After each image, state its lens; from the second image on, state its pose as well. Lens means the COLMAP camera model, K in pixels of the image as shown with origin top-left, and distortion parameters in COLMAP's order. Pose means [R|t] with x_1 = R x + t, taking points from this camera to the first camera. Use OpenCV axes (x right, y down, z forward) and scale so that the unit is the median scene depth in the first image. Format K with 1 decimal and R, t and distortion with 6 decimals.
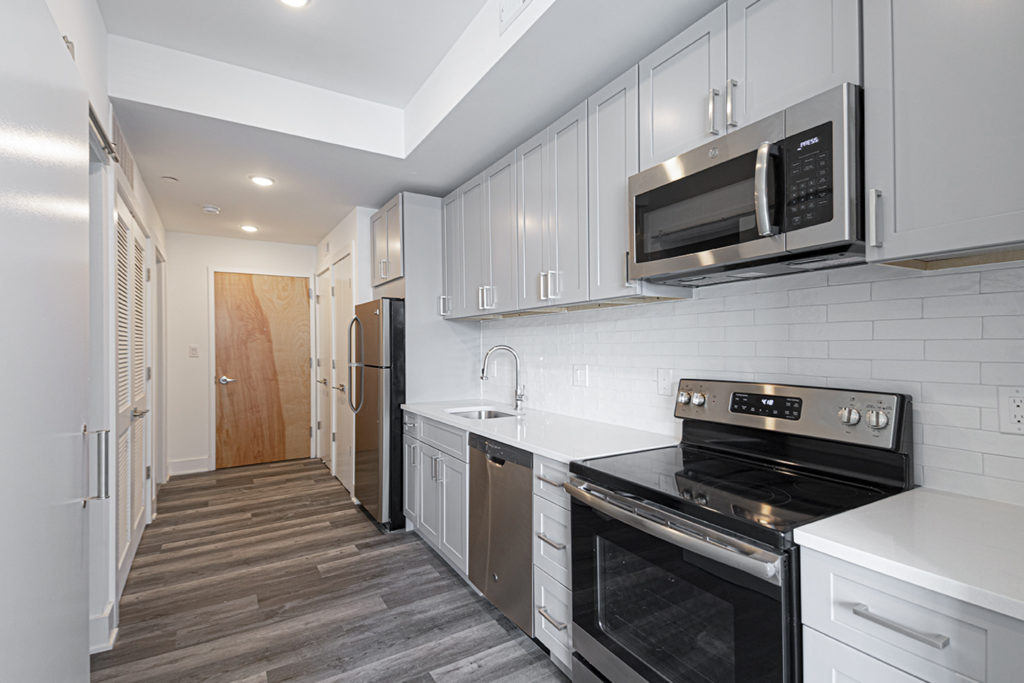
lens RADIAL K [[475.1, 0, 507.7], [0, 475.1, 340.7], [0, 0, 1]] dist [0.075741, -0.043792]
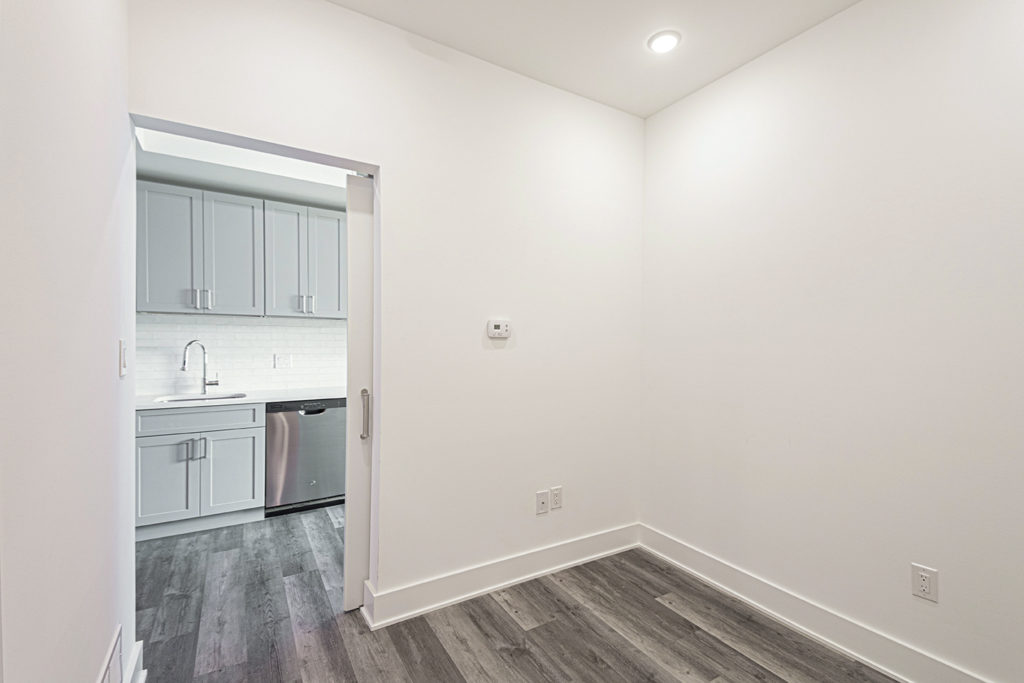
lens RADIAL K [[450.5, 0, 520.8], [0, 450.5, 343.2], [0, 0, 1]] dist [0.072355, -0.037030]
pose [[-0.007624, 0.008817, 0.999932, -1.047417], [-0.013518, 0.999869, -0.008919, 0.015049], [-0.999880, -0.013585, -0.007504, 0.206894]]
